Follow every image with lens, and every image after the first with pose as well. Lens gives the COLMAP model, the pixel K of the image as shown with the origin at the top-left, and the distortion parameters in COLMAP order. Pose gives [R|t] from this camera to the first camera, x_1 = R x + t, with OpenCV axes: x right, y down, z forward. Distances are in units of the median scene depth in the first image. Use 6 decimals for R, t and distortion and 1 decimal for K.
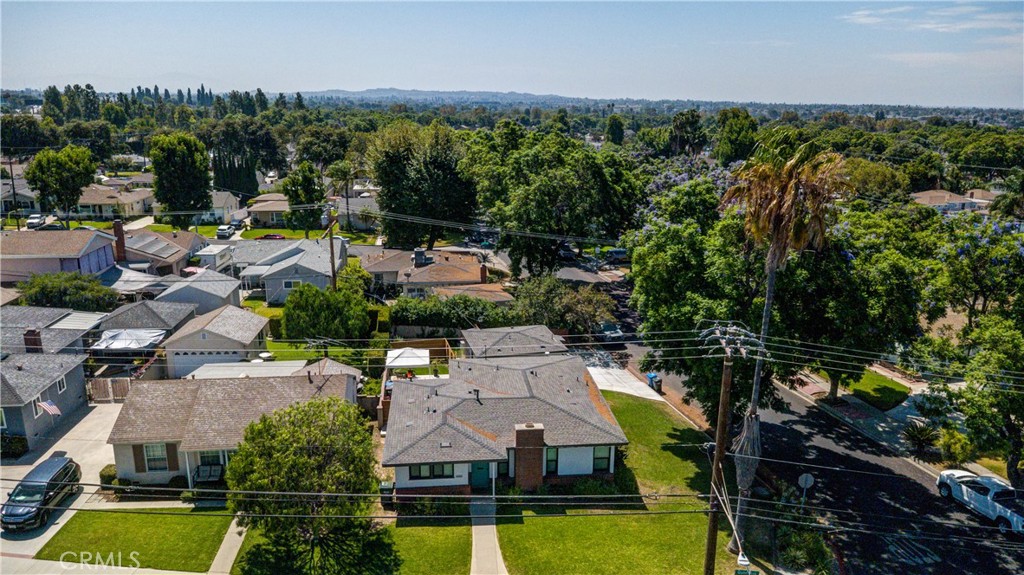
lens RADIAL K [[720.5, 0, 512.9], [0, 720.5, 286.6], [0, 0, 1]] dist [0.030761, -0.035653]
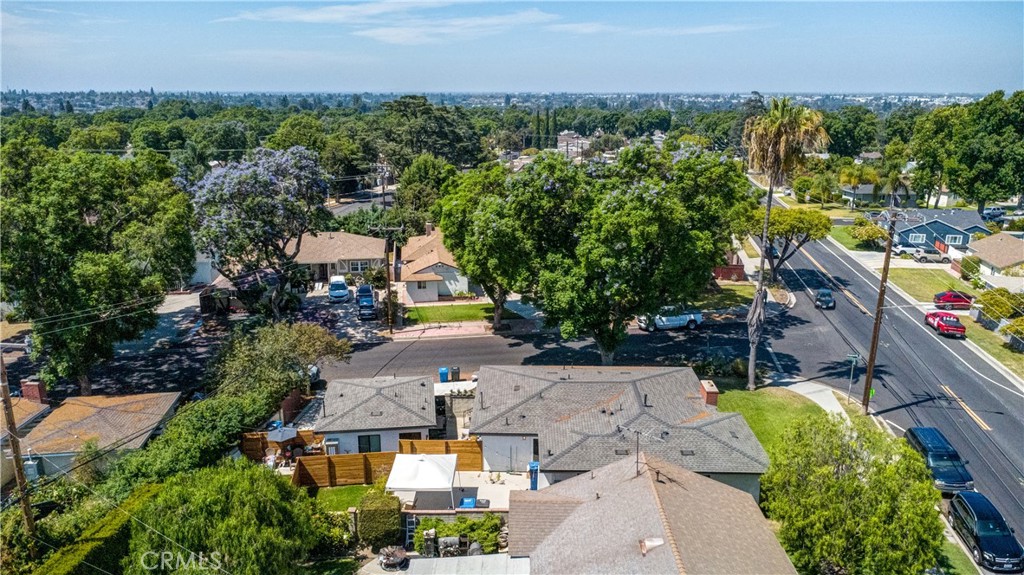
lens RADIAL K [[720.5, 0, 512.9], [0, 720.5, 286.6], [0, 0, 1]] dist [0.030761, -0.035653]
pose [[0.124361, -0.274952, 0.953381, -0.664655], [0.249269, 0.938683, 0.238198, -0.183993], [-0.960416, 0.208026, 0.185272, 0.699441]]
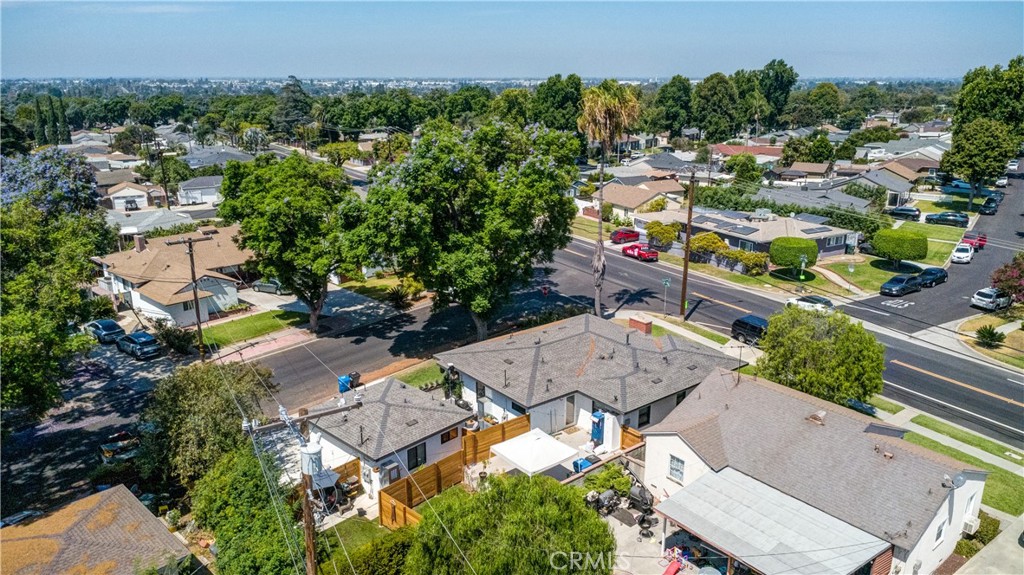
lens RADIAL K [[720.5, 0, 512.9], [0, 720.5, 286.6], [0, 0, 1]] dist [0.030761, -0.035653]
pose [[-0.531213, -0.251930, 0.808916, -0.589426], [0.206909, 0.887282, 0.412213, -0.293261], [-0.821585, 0.386345, -0.419209, 1.136836]]
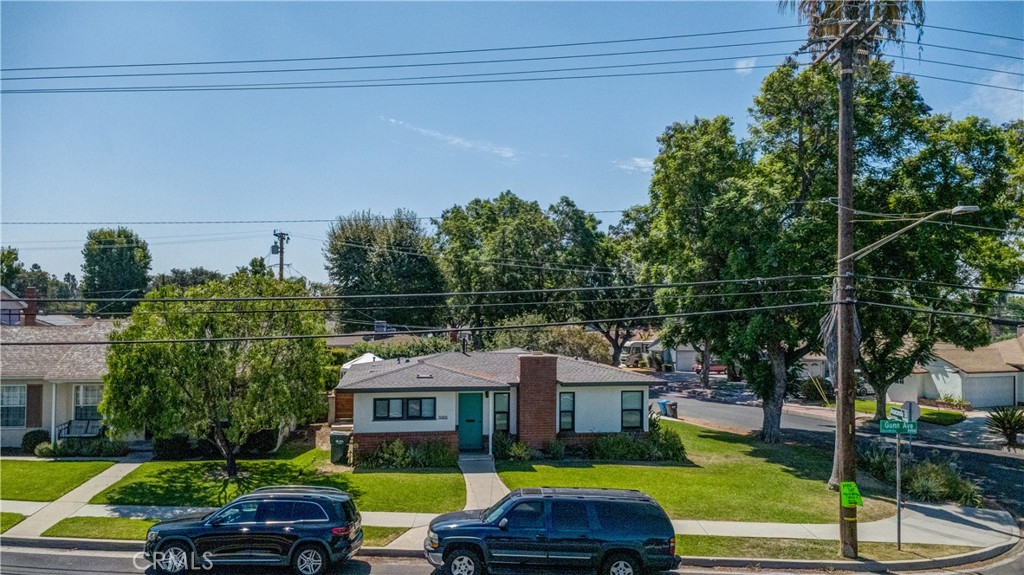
lens RADIAL K [[720.5, 0, 512.9], [0, 720.5, 286.6], [0, 0, 1]] dist [0.030761, -0.035653]
pose [[0.997910, -0.000236, 0.064626, -0.033696], [0.018780, 0.957900, -0.286487, 0.225638], [-0.061837, 0.287102, 0.955902, 0.176174]]
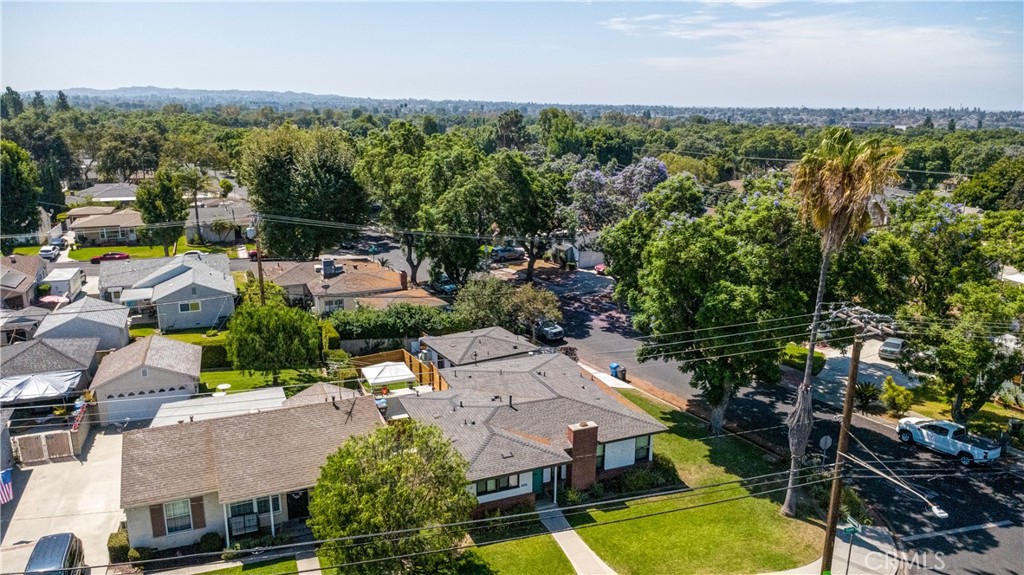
lens RADIAL K [[720.5, 0, 512.9], [0, 720.5, 286.6], [0, 0, 1]] dist [0.030761, -0.035653]
pose [[0.957694, -0.072079, 0.278617, -0.223627], [0.072103, 0.997345, 0.010176, -0.010832], [-0.278611, 0.010344, 0.960348, 0.040918]]
